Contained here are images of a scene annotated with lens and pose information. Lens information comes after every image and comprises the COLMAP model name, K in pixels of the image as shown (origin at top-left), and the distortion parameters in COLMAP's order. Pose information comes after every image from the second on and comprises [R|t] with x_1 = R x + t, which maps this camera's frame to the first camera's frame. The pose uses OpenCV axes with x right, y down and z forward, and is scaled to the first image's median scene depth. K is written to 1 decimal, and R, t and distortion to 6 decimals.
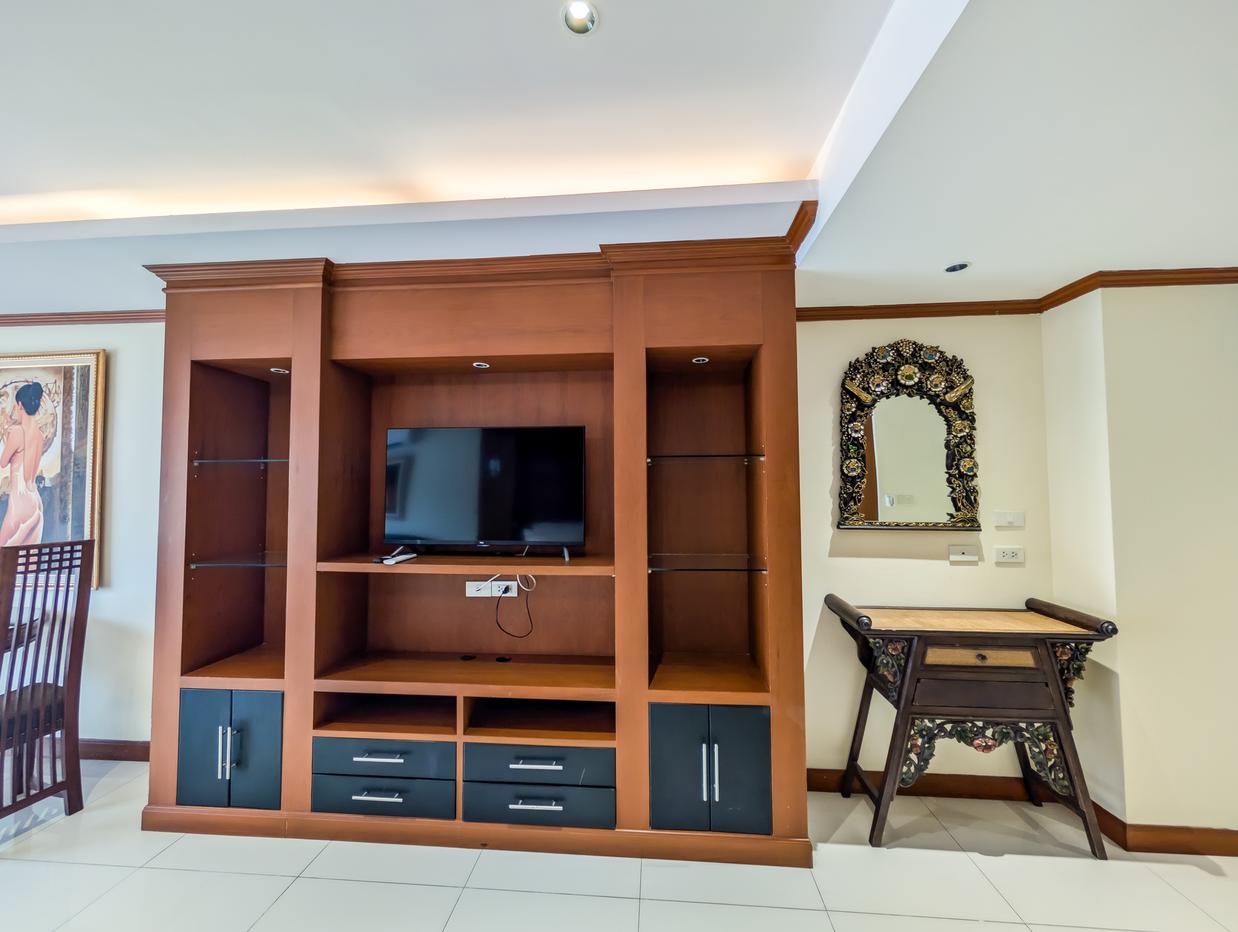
lens RADIAL K [[471.2, 0, 620.1], [0, 471.2, 469.1], [0, 0, 1]] dist [0.002950, -0.000159]
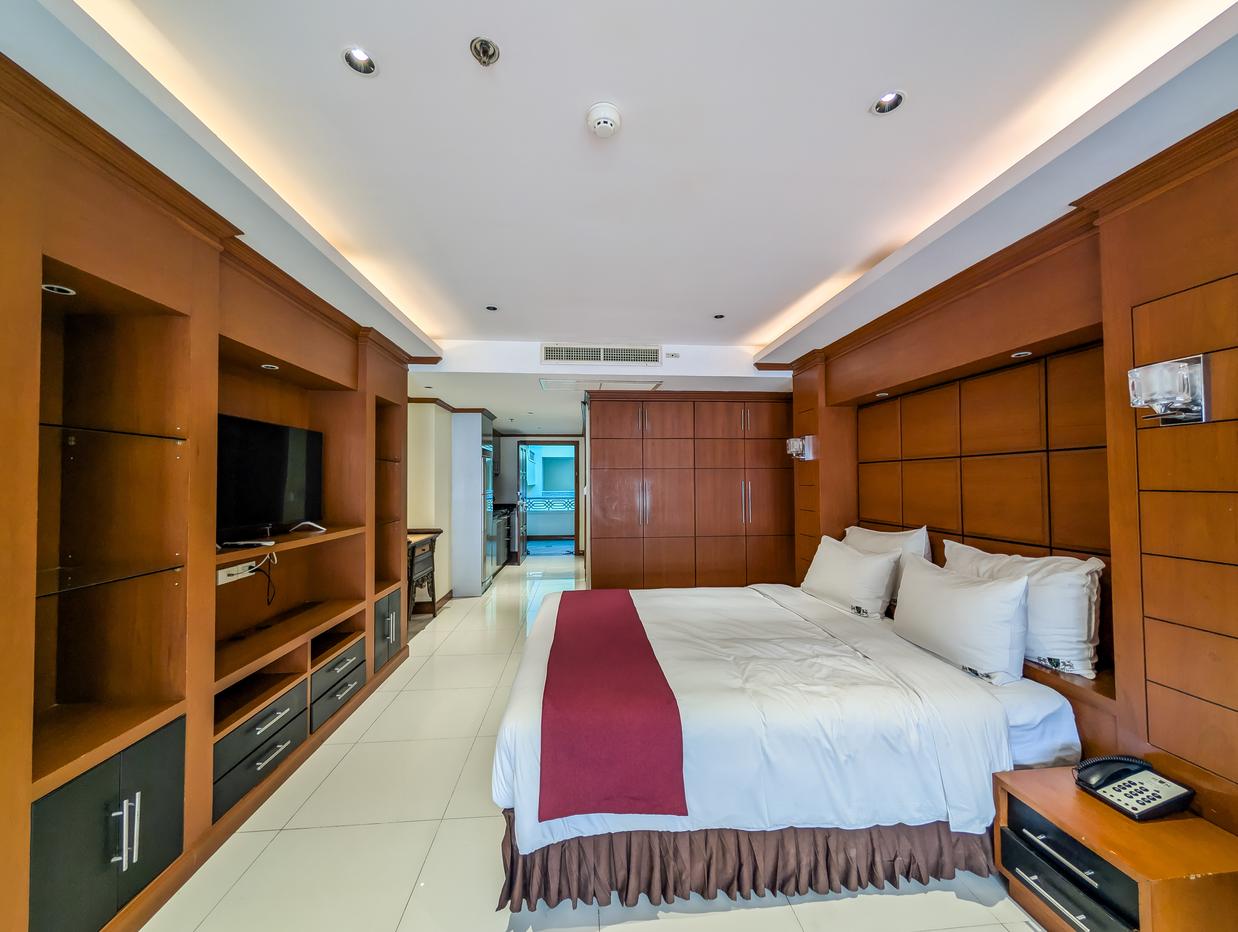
lens RADIAL K [[471.2, 0, 620.1], [0, 471.2, 469.1], [0, 0, 1]] dist [0.002950, -0.000159]
pose [[-0.161394, 0.030174, 0.986429, -1.455880], [-0.034190, 0.998762, -0.036145, 0.032142], [-0.986298, -0.039559, -0.160162, 0.332869]]
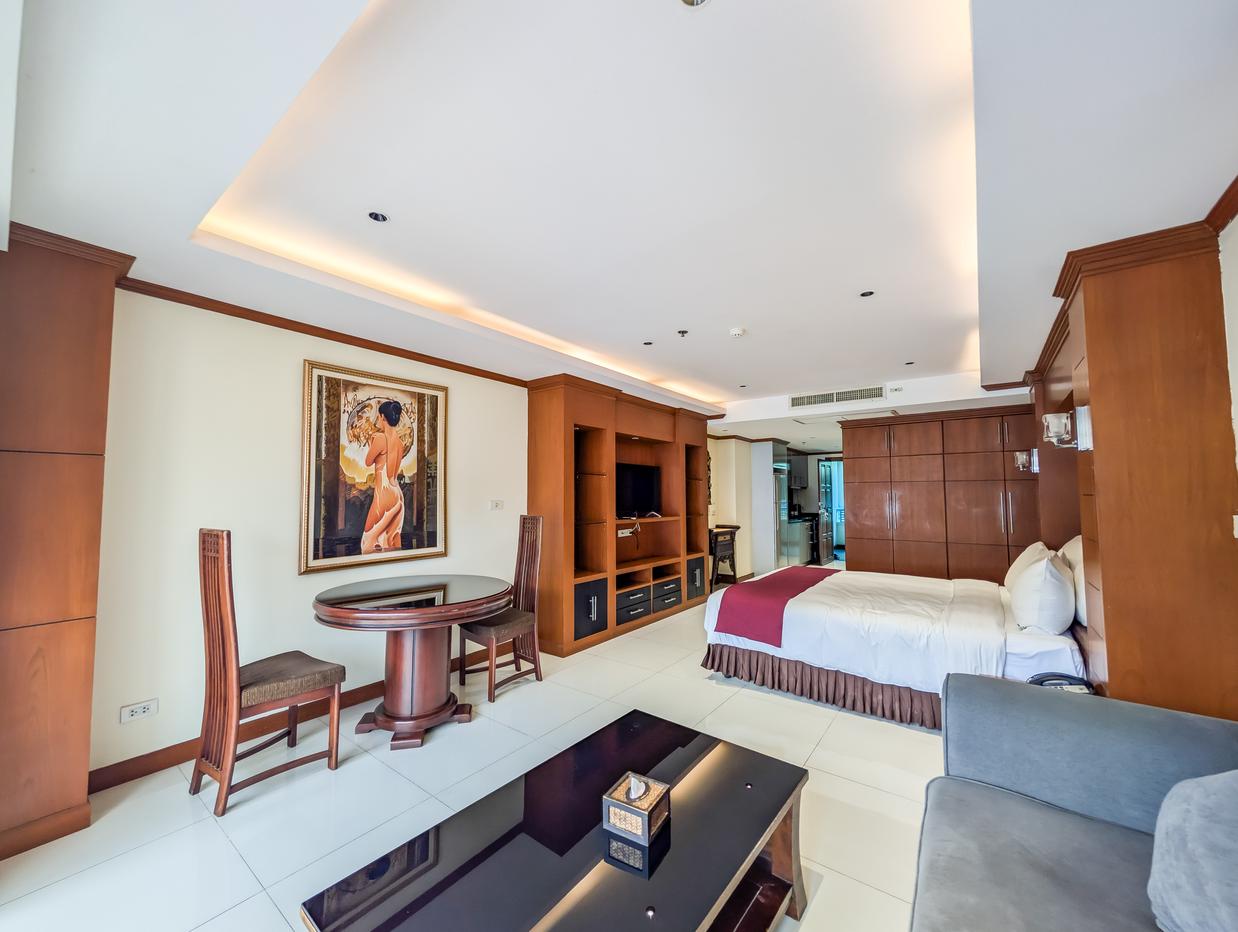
lens RADIAL K [[471.2, 0, 620.1], [0, 471.2, 469.1], [0, 0, 1]] dist [0.002950, -0.000159]
pose [[0.536629, 0.052575, 0.842179, -2.253783], [-0.035690, 0.998578, -0.039597, 0.033496], [-0.843063, -0.008808, 0.537742, -0.225716]]
